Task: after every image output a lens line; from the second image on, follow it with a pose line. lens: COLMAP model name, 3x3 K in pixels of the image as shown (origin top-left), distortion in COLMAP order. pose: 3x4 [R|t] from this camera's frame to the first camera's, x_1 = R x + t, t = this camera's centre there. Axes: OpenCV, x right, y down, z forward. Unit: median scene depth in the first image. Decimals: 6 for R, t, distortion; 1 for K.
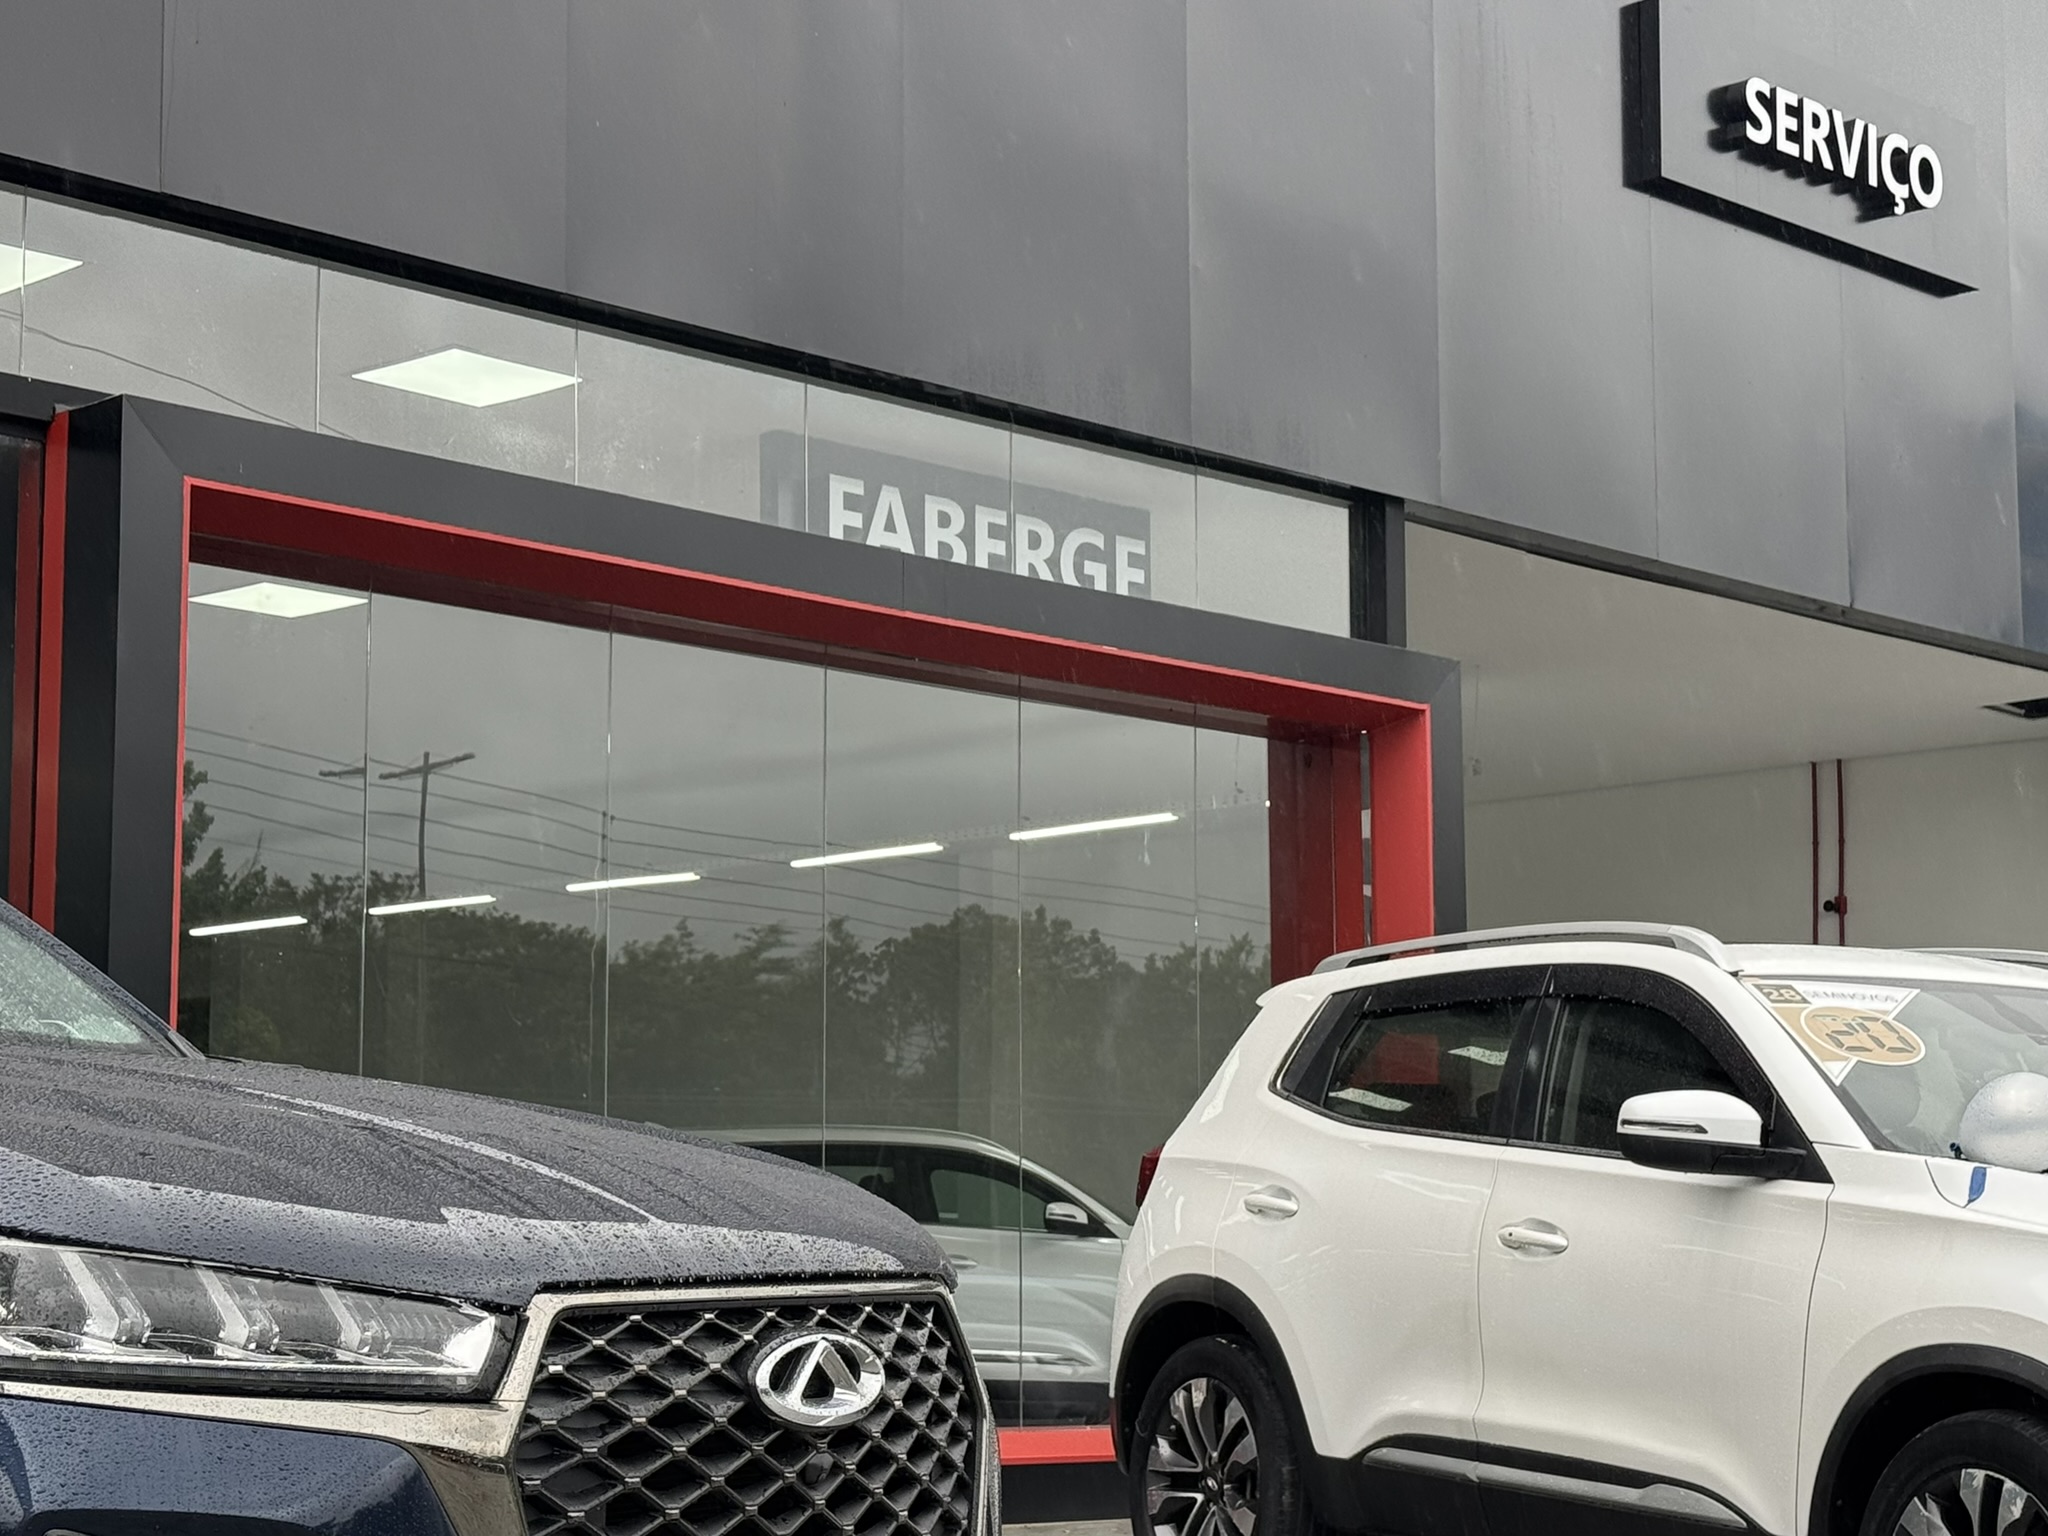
lens RADIAL K [[3992.9, 0, 1023.6], [0, 3992.9, 766.6], [0, 0, 1]] dist [0.166096, 0.000000]
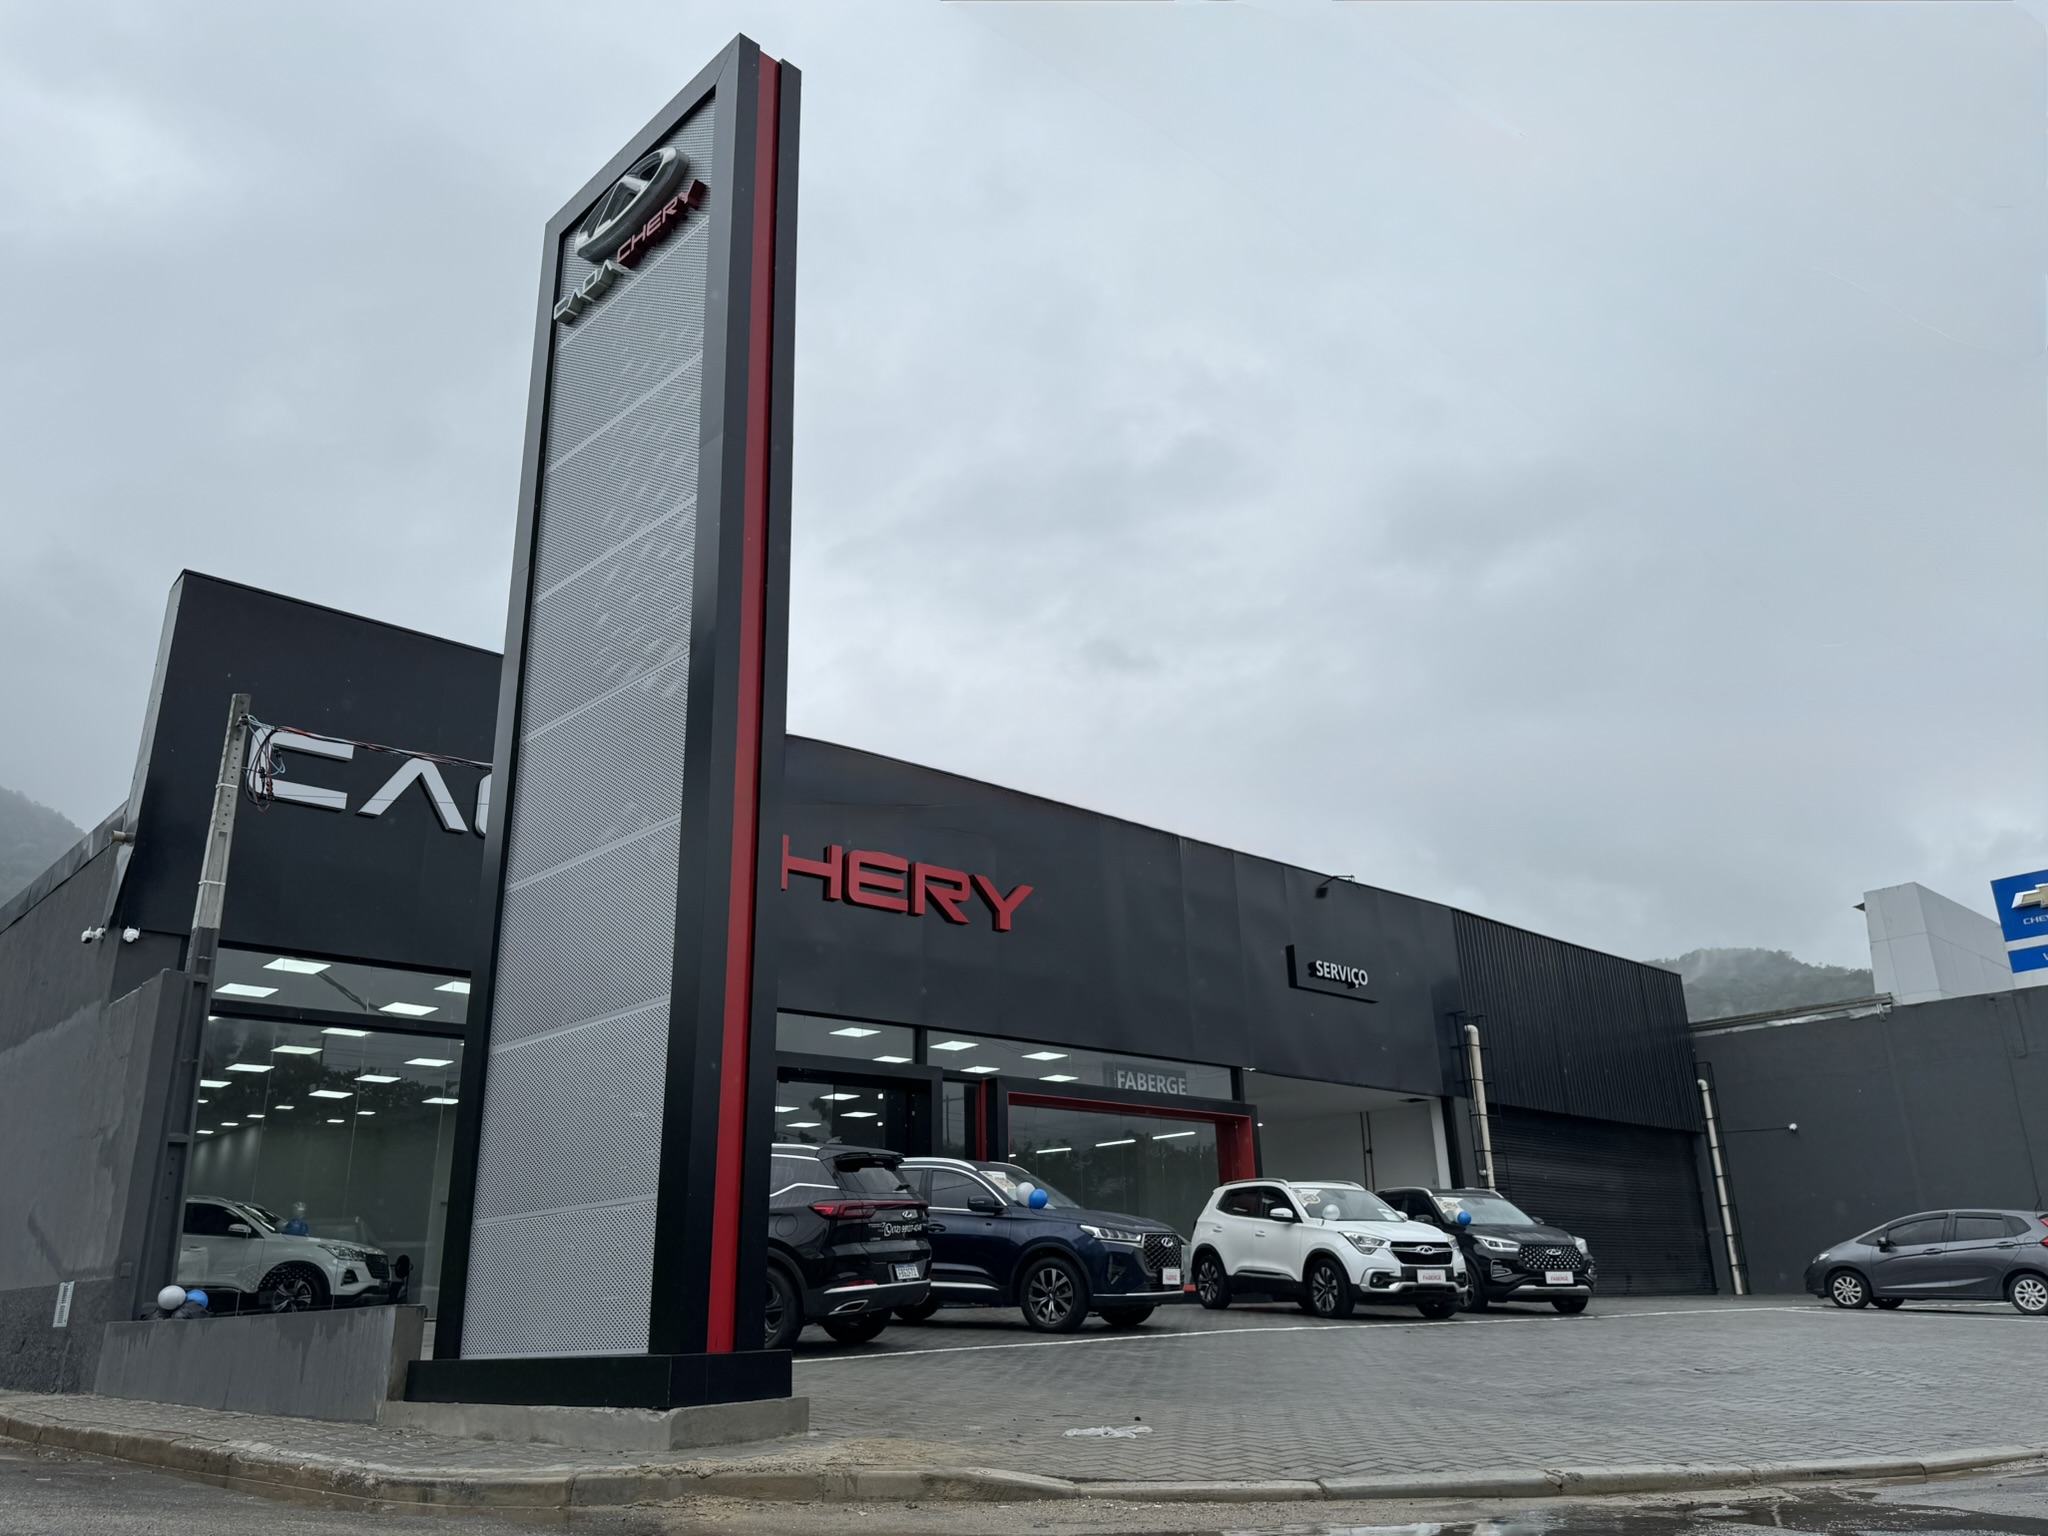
lens RADIAL K [[1496.7, 0, 1017.5], [0, 1496.7, 761.5], [0, 0, 1]] dist [0.093062, -0.022910]
pose [[0.996677, -0.045839, -0.067339, -0.034005], [0.031303, 0.978697, -0.202908, -0.084568], [0.075206, 0.200126, 0.976880, -0.923459]]
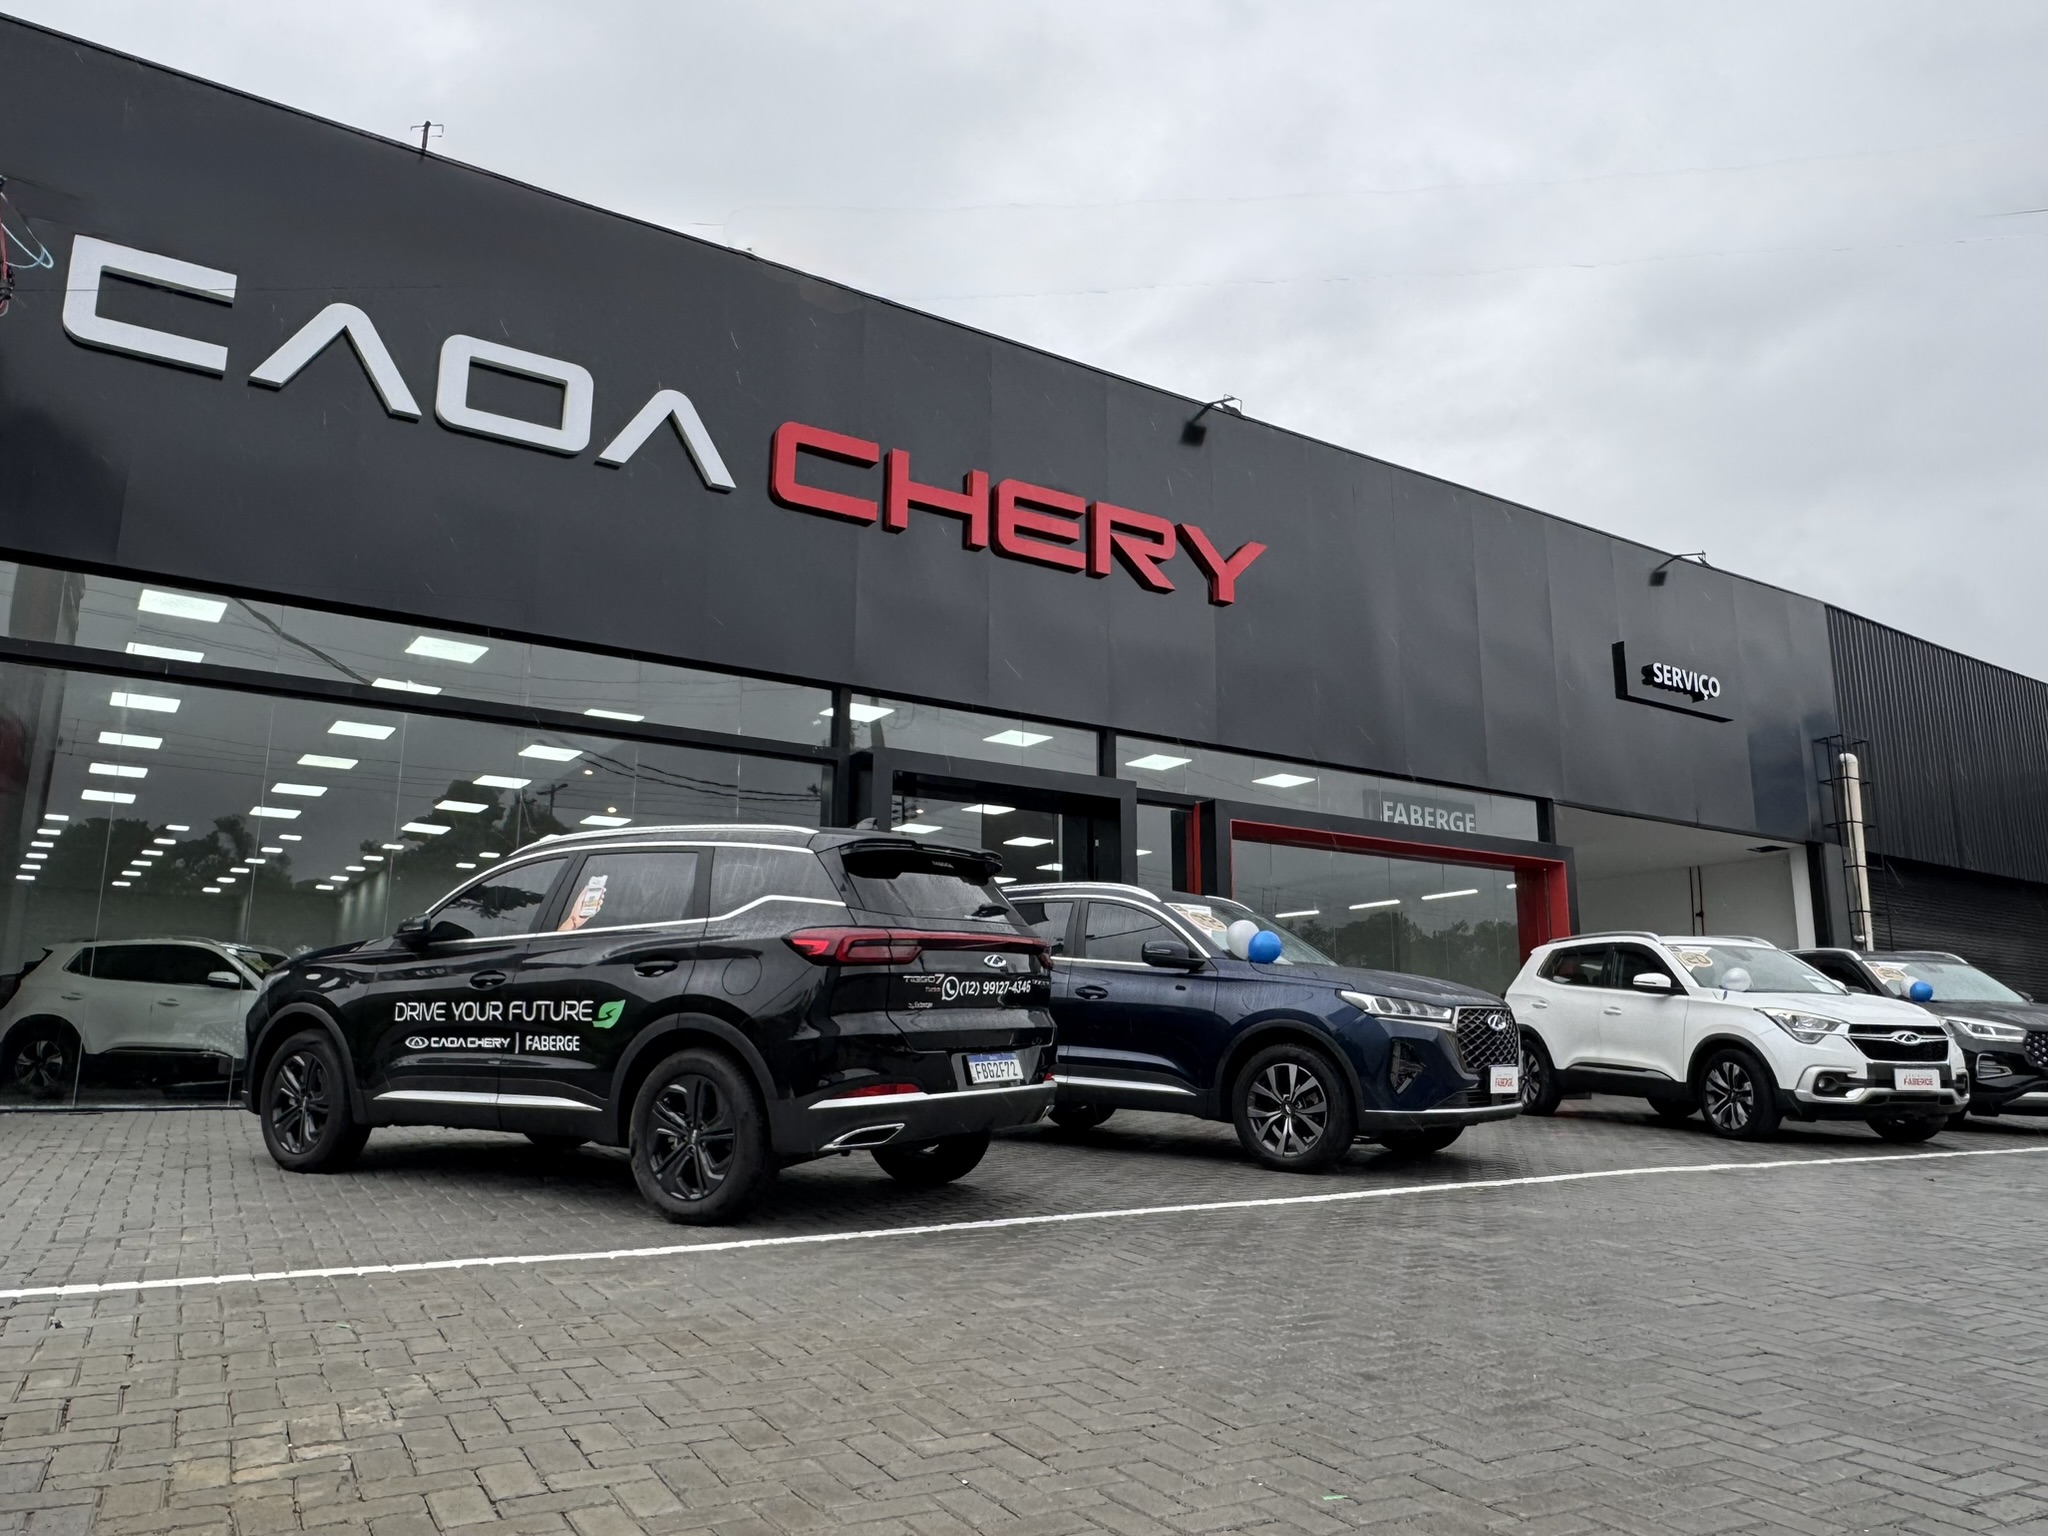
lens RADIAL K [[1485.1, 0, 1029.3], [0, 1485.1, 764.8], [0, 0, 1]] dist [-0.029199, 0.032270]
pose [[0.973179, -0.040858, -0.226390, -0.061926], [0.026068, 0.997349, -0.067940, -0.028010], [0.228566, 0.060216, 0.971664, -0.379308]]
